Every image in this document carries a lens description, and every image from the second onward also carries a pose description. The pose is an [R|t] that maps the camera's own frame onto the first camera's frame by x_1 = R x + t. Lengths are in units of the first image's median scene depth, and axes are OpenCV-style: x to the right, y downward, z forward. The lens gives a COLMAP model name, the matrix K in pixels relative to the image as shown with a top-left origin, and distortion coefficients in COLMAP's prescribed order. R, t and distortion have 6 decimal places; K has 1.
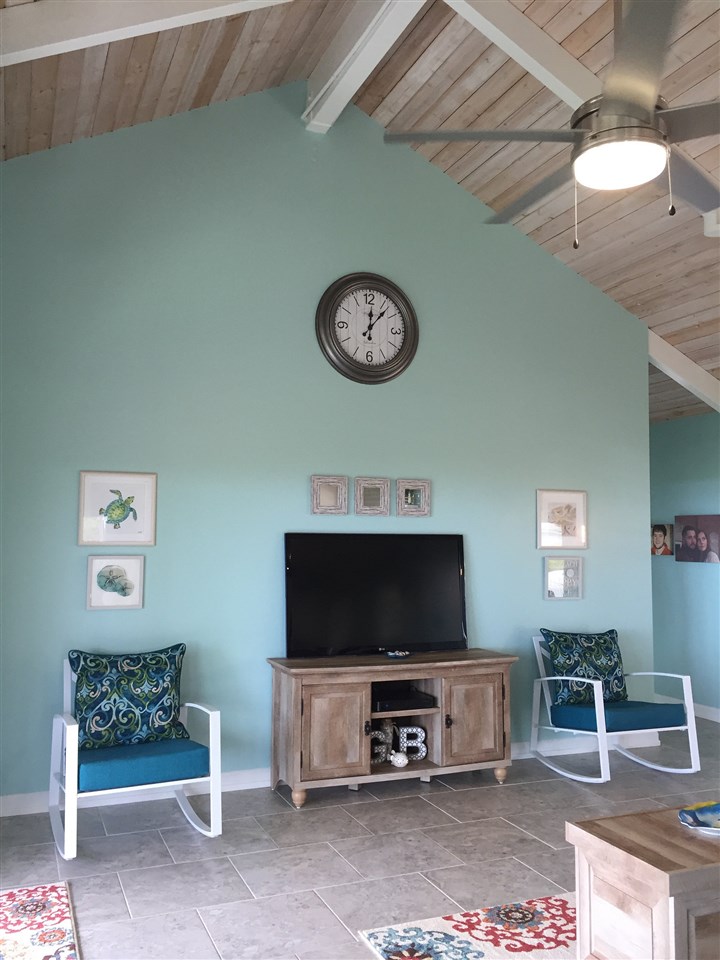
lens RADIAL K [[822.1, 0, 360.0], [0, 822.1, 480.0], [0, 0, 1]] dist [0.030897, -0.004403]
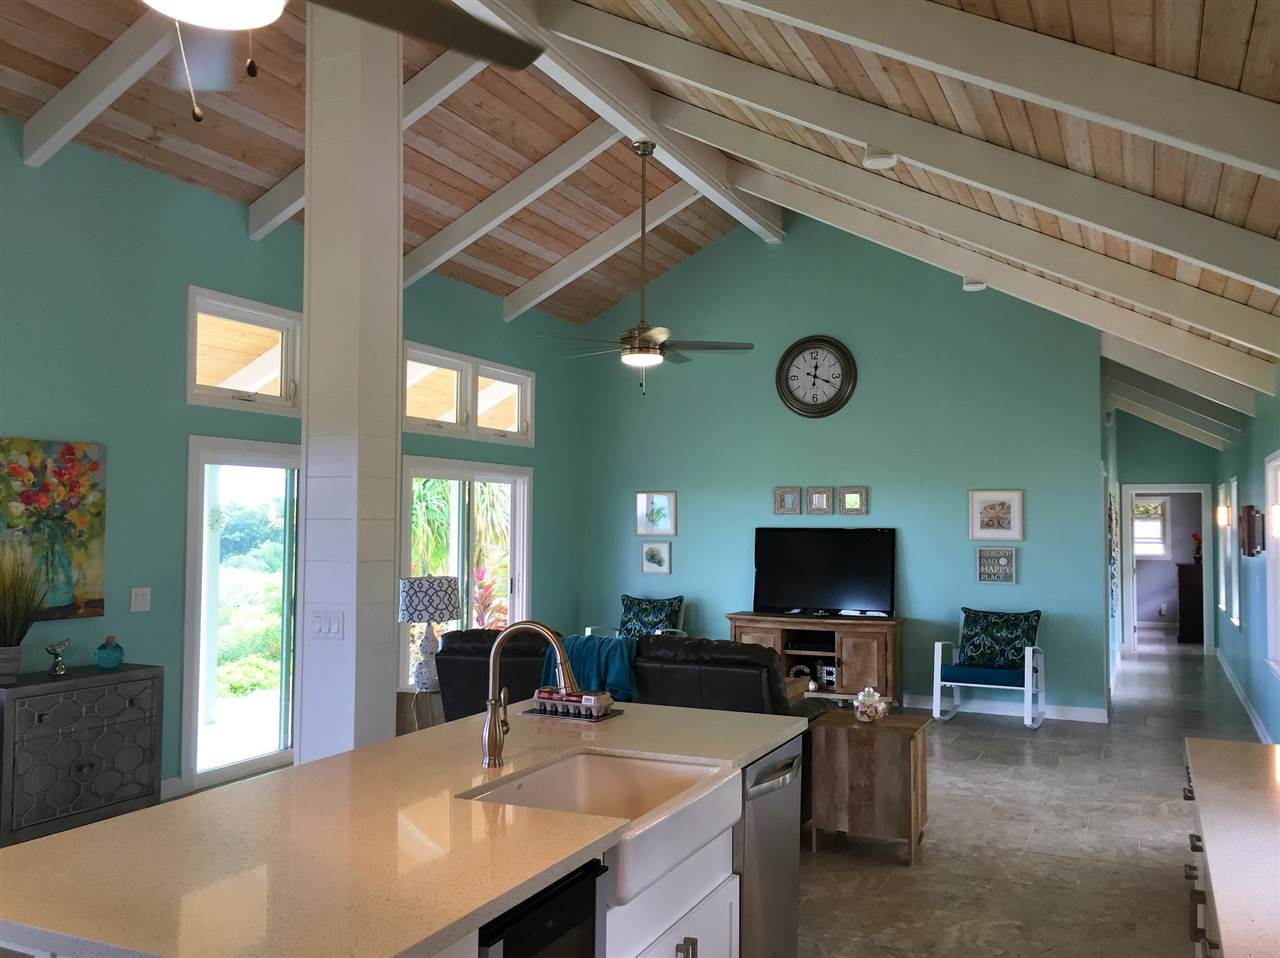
lens RADIAL K [[1096.1, 0, 640.0], [0, 1096.1, 479.0], [0, 0, 1]] dist [0.030897, -0.004403]
pose [[0.678454, -0.035519, -0.733784, 1.213195], [0.054667, 0.998502, 0.002212, -0.038346], [0.732606, -0.041615, 0.679380, -0.480066]]
